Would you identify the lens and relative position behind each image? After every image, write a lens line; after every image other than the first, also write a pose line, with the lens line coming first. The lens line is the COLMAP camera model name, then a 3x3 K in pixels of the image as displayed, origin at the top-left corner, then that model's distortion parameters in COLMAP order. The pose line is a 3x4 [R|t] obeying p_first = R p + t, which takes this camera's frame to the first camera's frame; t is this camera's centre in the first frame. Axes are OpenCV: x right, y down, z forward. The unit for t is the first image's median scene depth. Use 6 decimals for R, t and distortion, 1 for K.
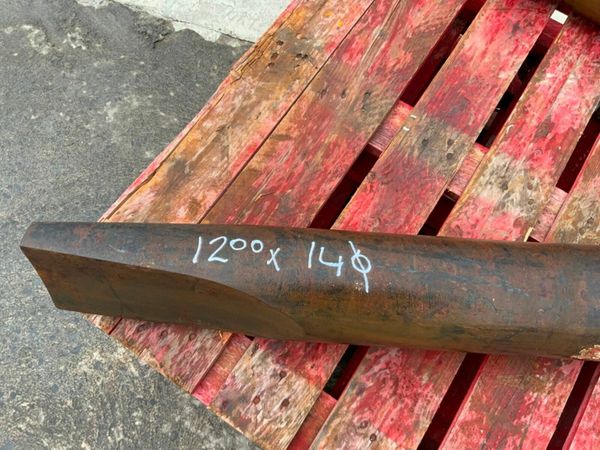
lens RADIAL K [[496.3, 0, 300.7], [0, 496.3, 225.9], [0, 0, 1]] dist [0.104791, -0.207216]
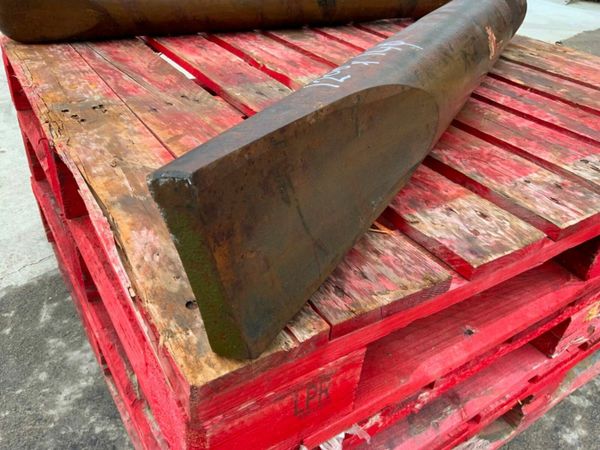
lens RADIAL K [[500.7, 0, 300.0], [0, 500.7, 225.0], [0, 0, 1]] dist [0.071646, -0.158165]
pose [[0.402681, -0.502049, 0.765372, -0.680904], [0.836118, 0.542025, -0.084358, 0.149038], [-0.372499, 0.673911, 0.638035, 0.489886]]
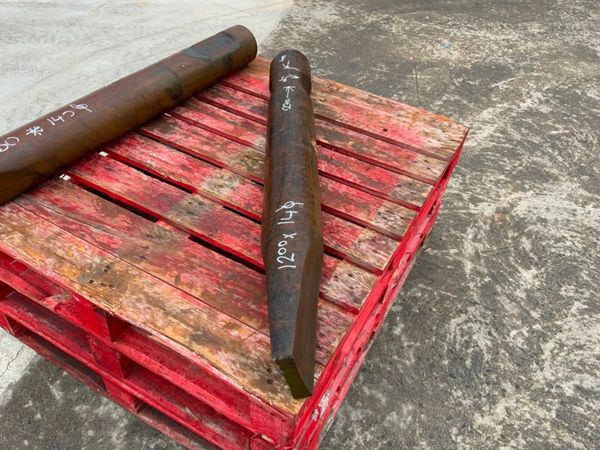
lens RADIAL K [[496.3, 0, 300.7], [0, 496.3, 225.9], [0, 0, 1]] dist [0.104791, -0.207216]
pose [[-0.074116, -0.695276, 0.714912, -0.984823], [0.903033, 0.257379, 0.343928, -0.394025], [-0.423128, 0.671080, 0.608781, -0.112849]]
